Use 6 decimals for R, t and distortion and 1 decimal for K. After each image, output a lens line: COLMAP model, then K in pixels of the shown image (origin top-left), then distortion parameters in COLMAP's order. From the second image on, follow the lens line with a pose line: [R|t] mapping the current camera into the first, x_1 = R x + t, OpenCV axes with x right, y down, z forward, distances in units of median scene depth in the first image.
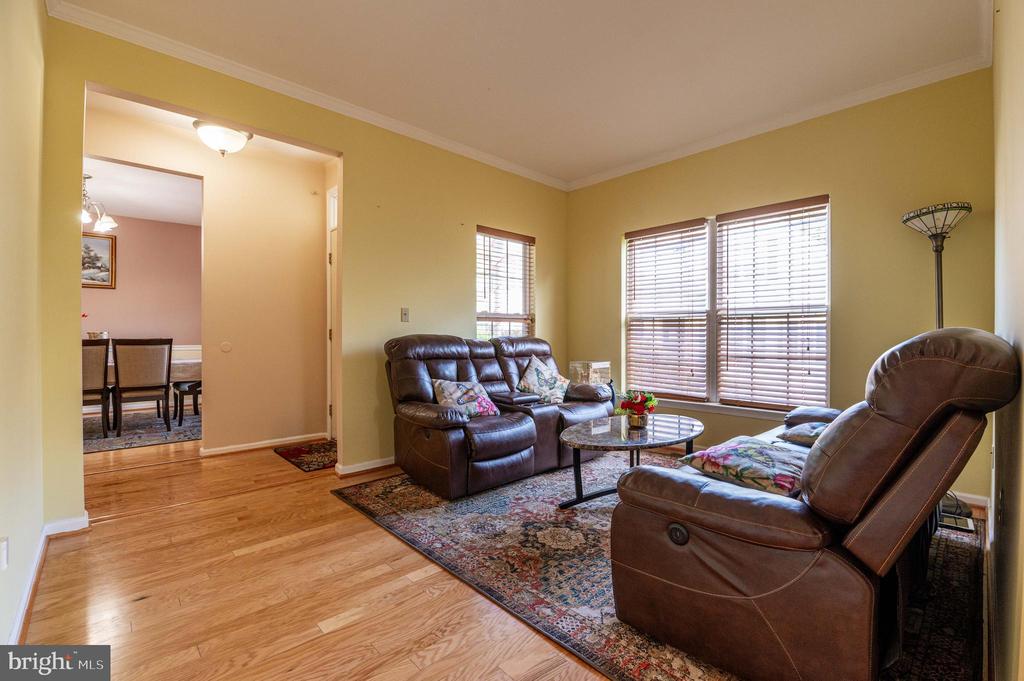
lens RADIAL K [[426.4, 0, 514.2], [0, 426.4, 335.0], [0, 0, 1]] dist [-0.002151, 0.000033]
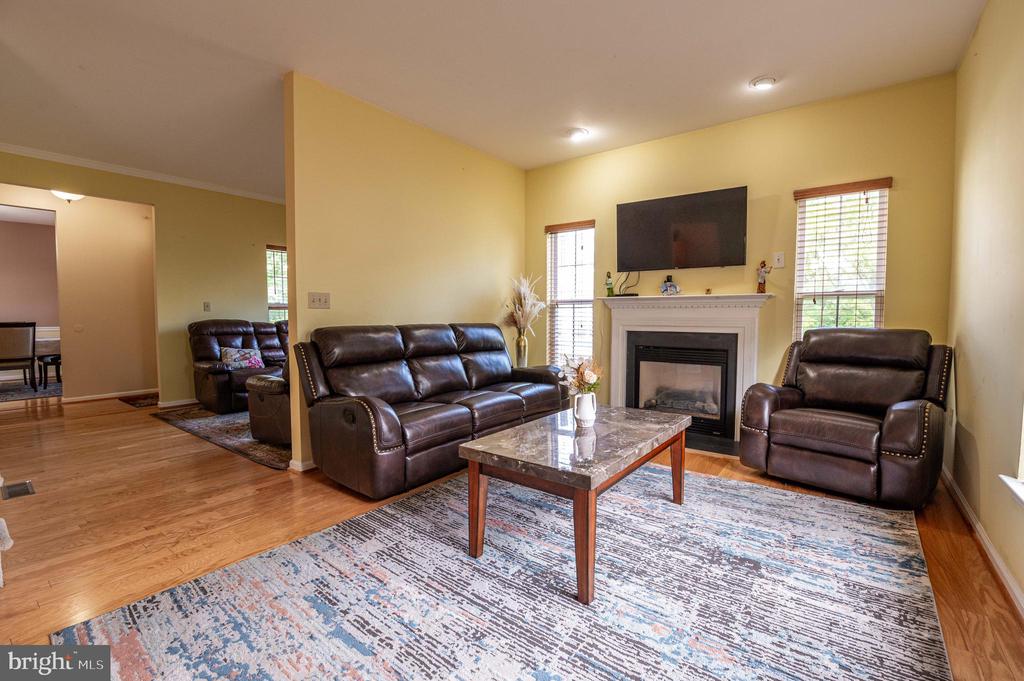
lens RADIAL K [[447.8, 0, 517.2], [0, 447.8, 337.4], [0, 0, 1]] dist [-0.013180, -0.001789]
pose [[0.987039, -0.008025, 0.160281, 0.611833], [0.000411, 0.998872, 0.047479, -0.011846], [-0.160481, -0.046797, 0.985929, -0.790486]]
